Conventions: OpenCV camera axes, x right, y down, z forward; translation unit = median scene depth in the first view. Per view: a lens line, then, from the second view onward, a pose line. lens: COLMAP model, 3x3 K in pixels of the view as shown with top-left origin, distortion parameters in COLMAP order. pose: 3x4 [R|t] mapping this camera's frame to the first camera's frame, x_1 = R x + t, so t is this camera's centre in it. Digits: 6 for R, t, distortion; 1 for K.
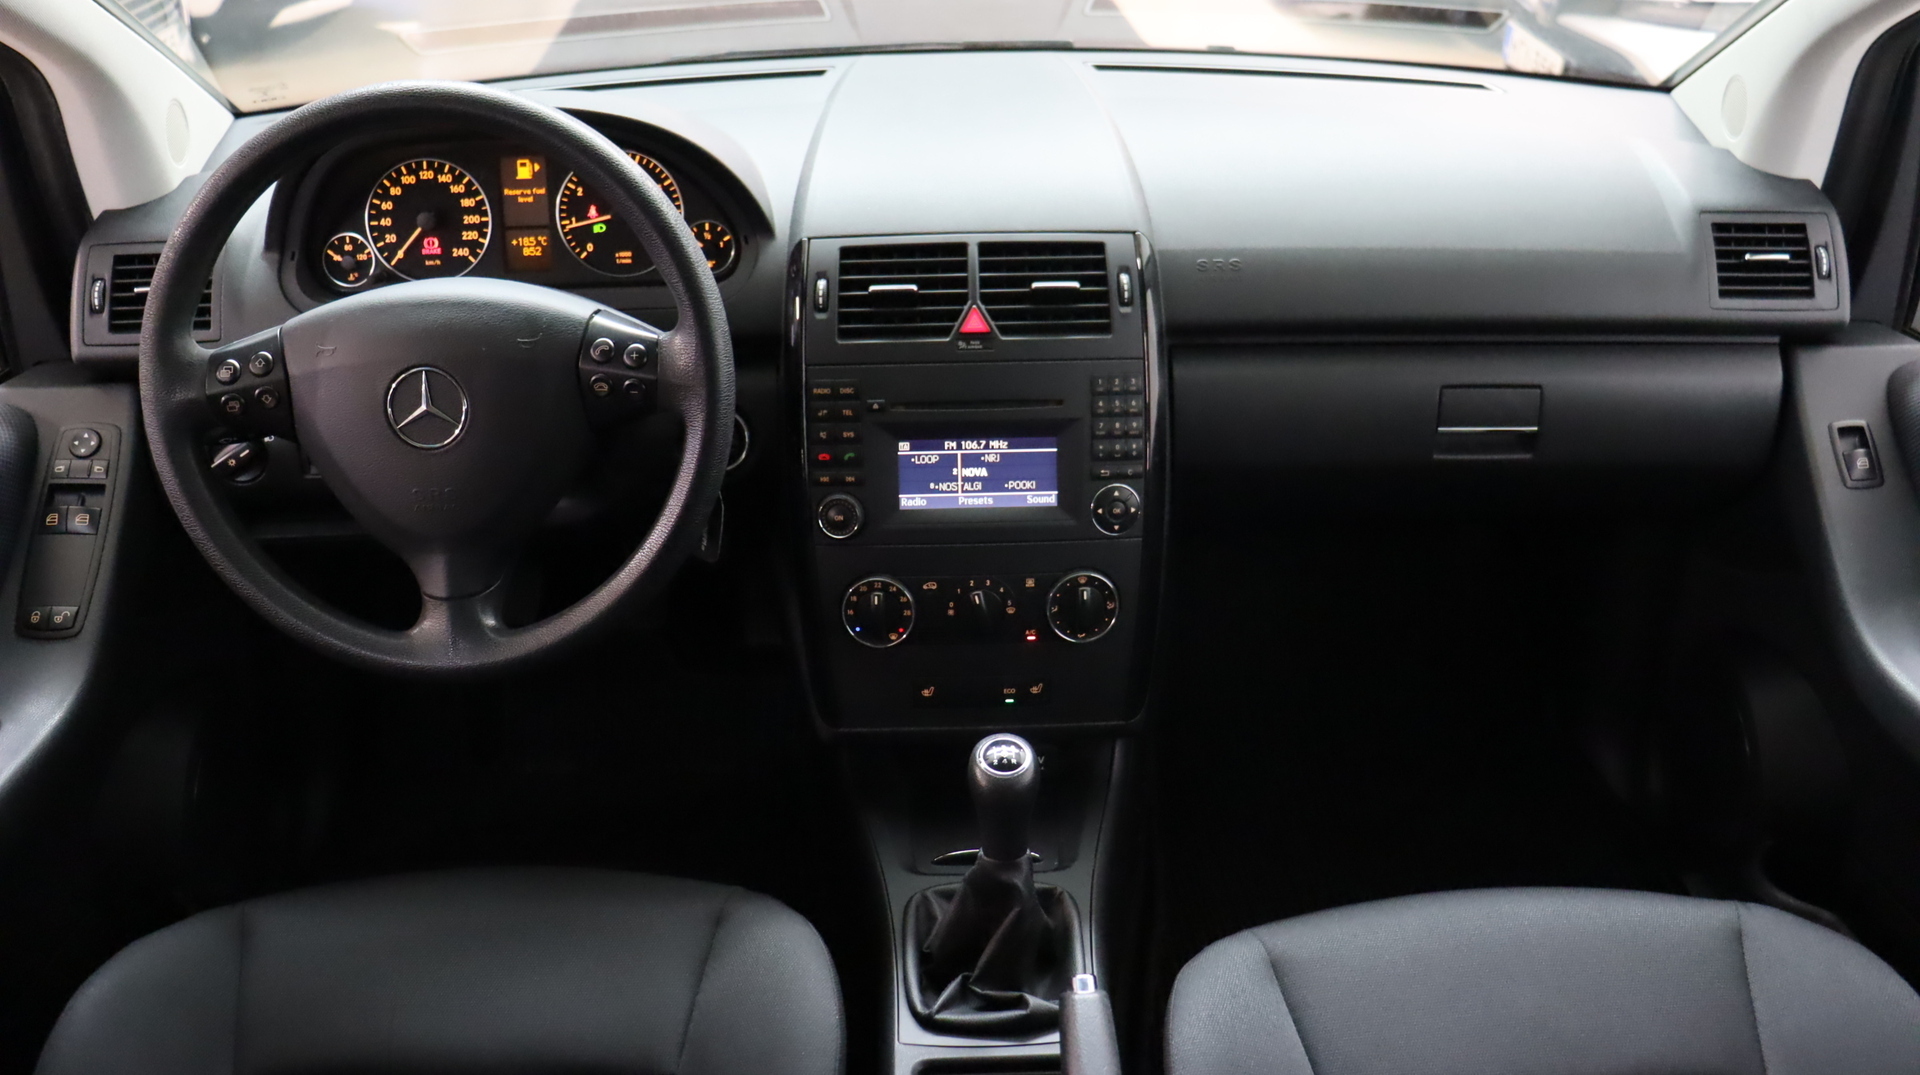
lens RADIAL K [[1608.4, 0, 960.0], [0, 1608.4, 537.5], [0, 0, 1]] dist [-0.188461, 0.216428]
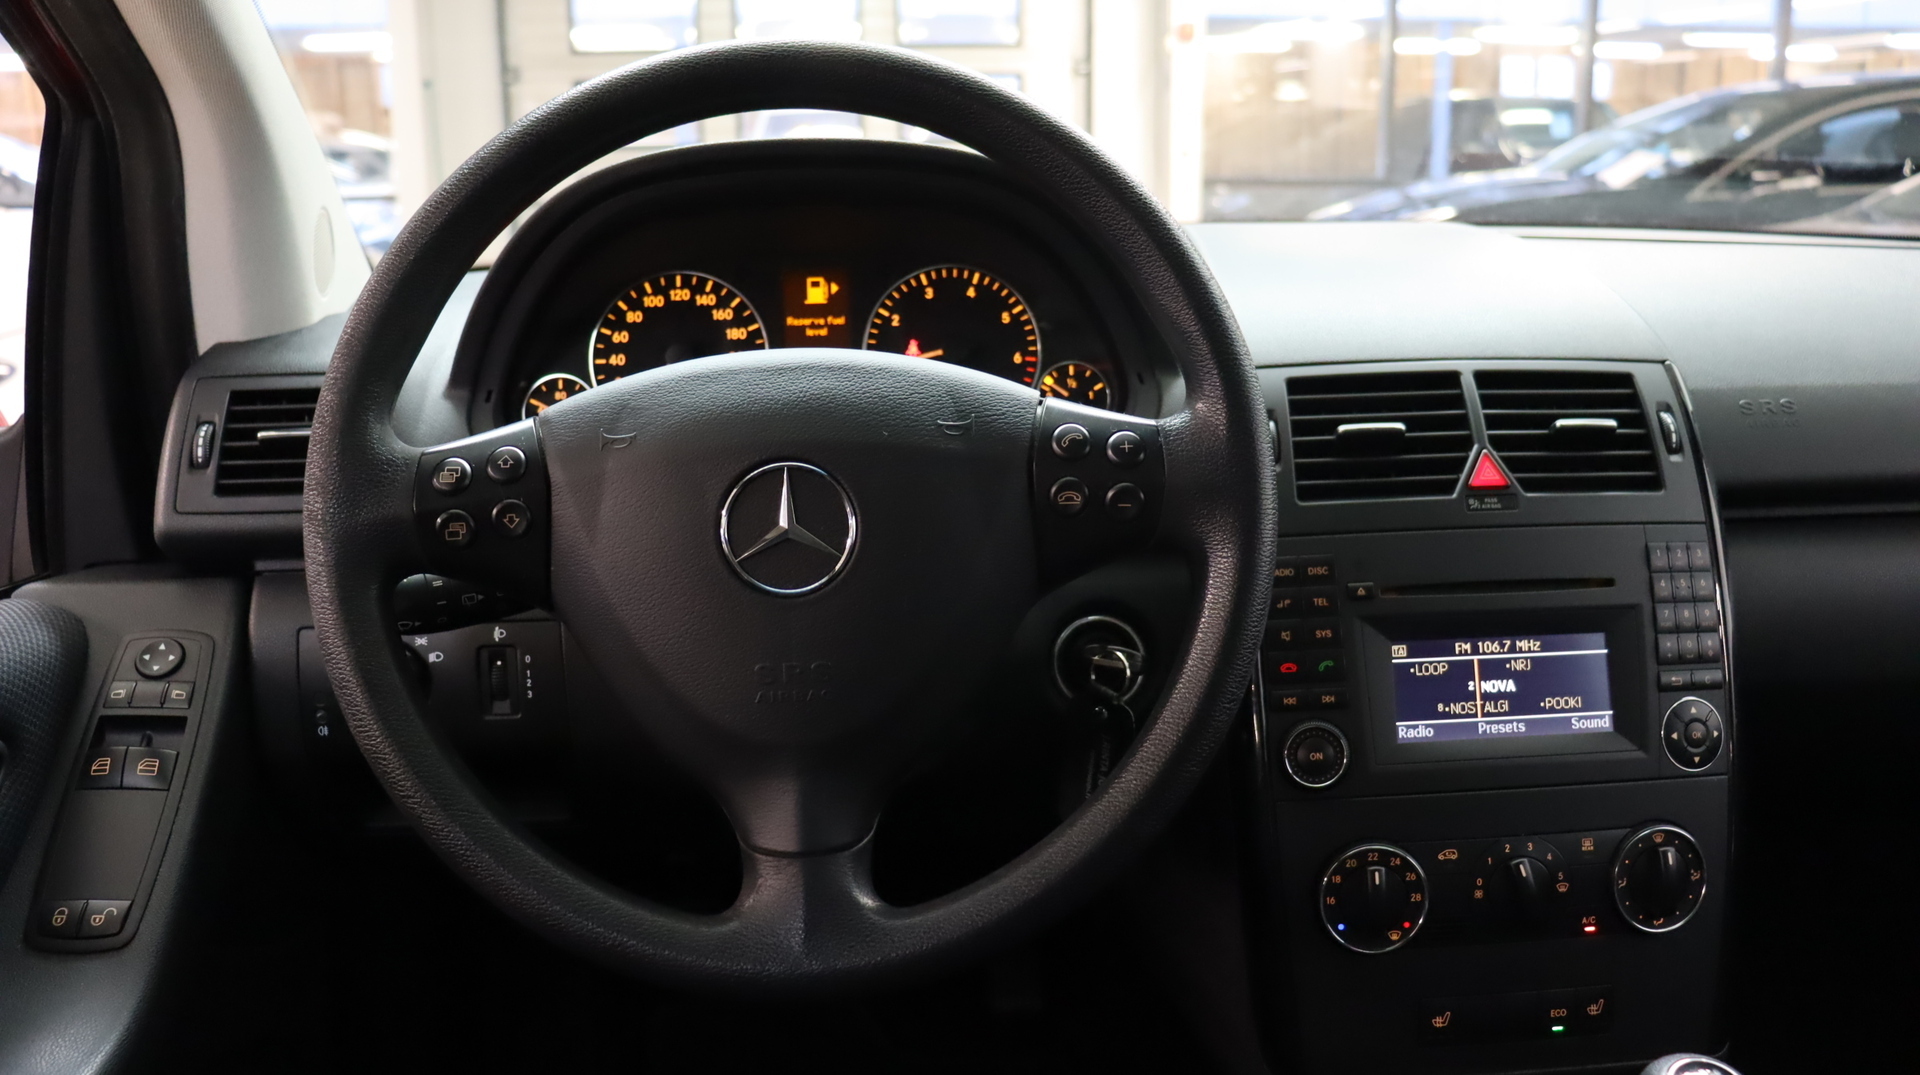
lens RADIAL K [[1608.4, 0, 960.0], [0, 1608.4, 537.5], [0, 0, 1]] dist [-0.188461, 0.216428]
pose [[0.999021, -0.014388, 0.041843, -0.250144], [0.025315, 0.961457, -0.273788, 0.077978], [-0.036291, 0.274580, 0.960879, 0.335916]]
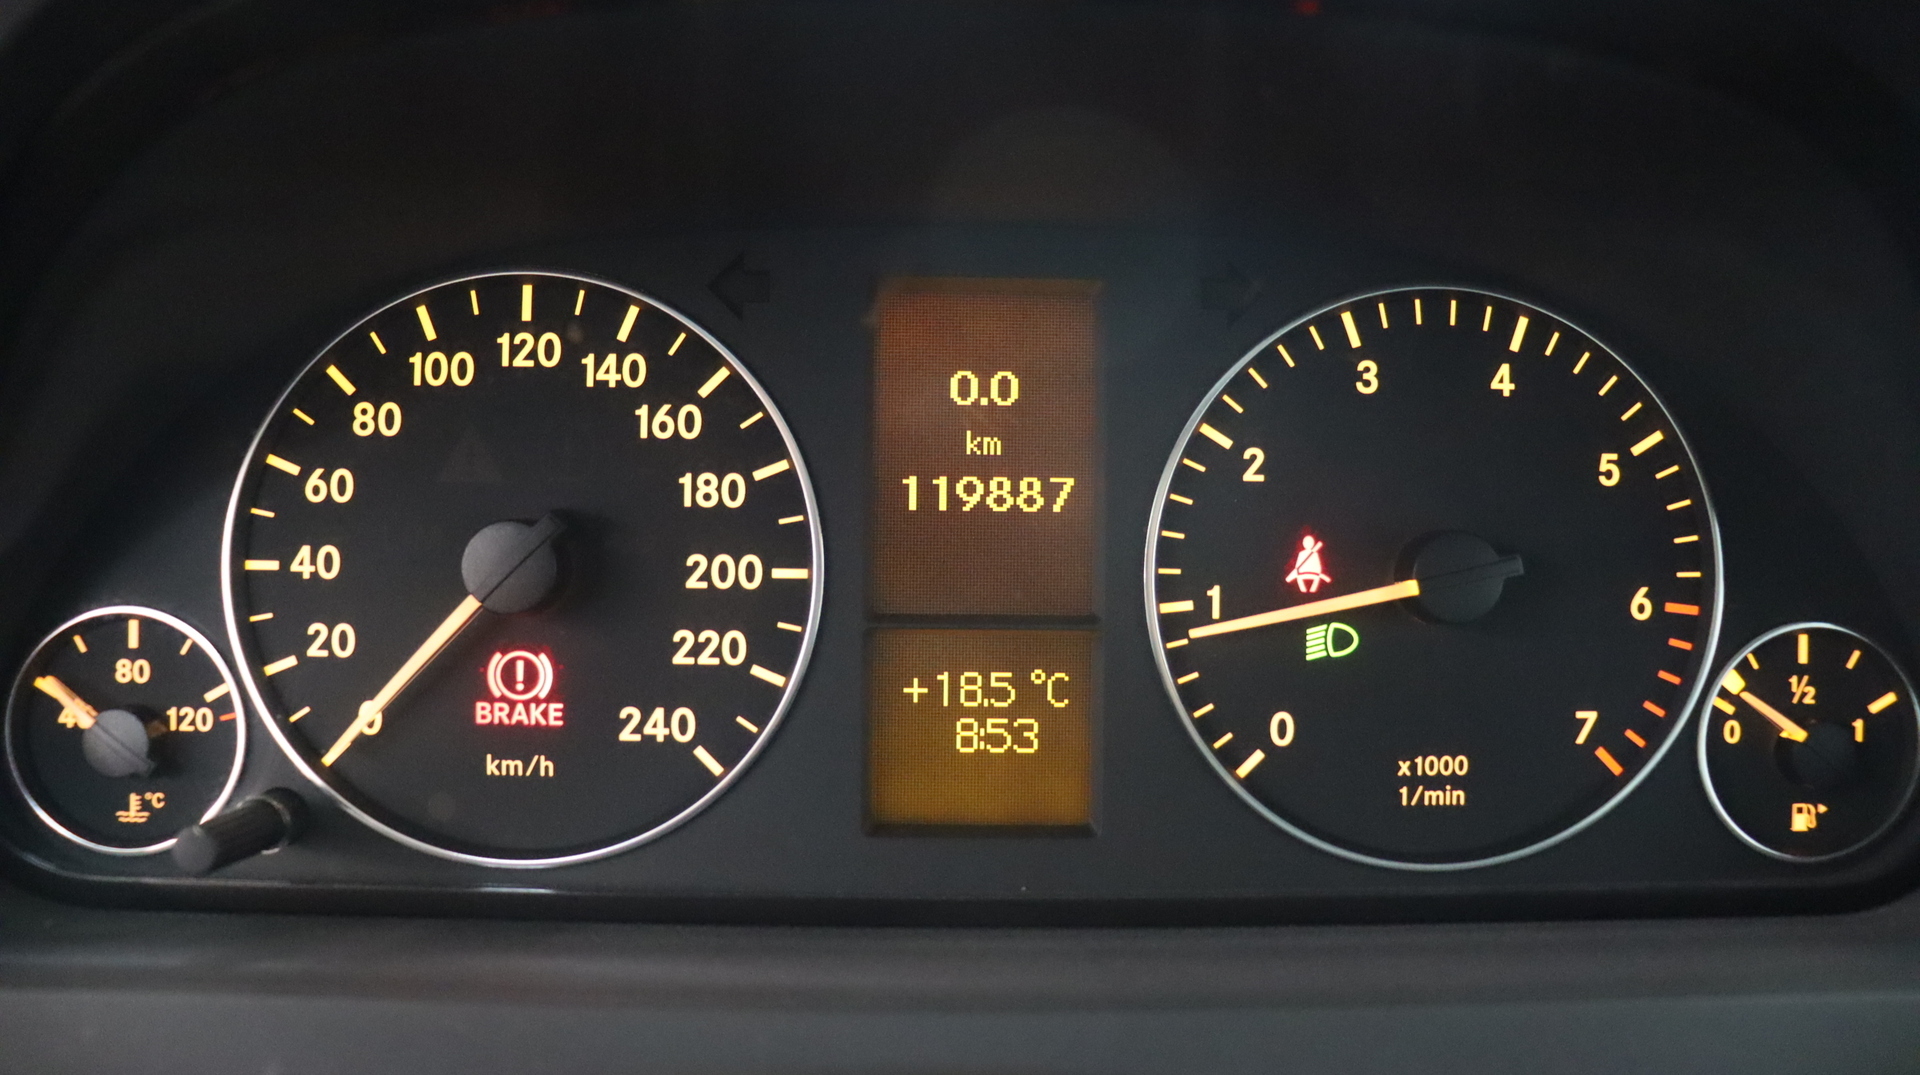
lens RADIAL K [[1539.7, 0, 967.5], [0, 1539.7, 498.5], [0, 0, 1]] dist [-0.201153, 0.173345]
pose [[0.999504, 0.029911, -0.009809, -0.284848], [-0.031451, 0.961792, -0.271969, -0.162184], [0.001300, 0.272143, 0.962256, 0.826671]]
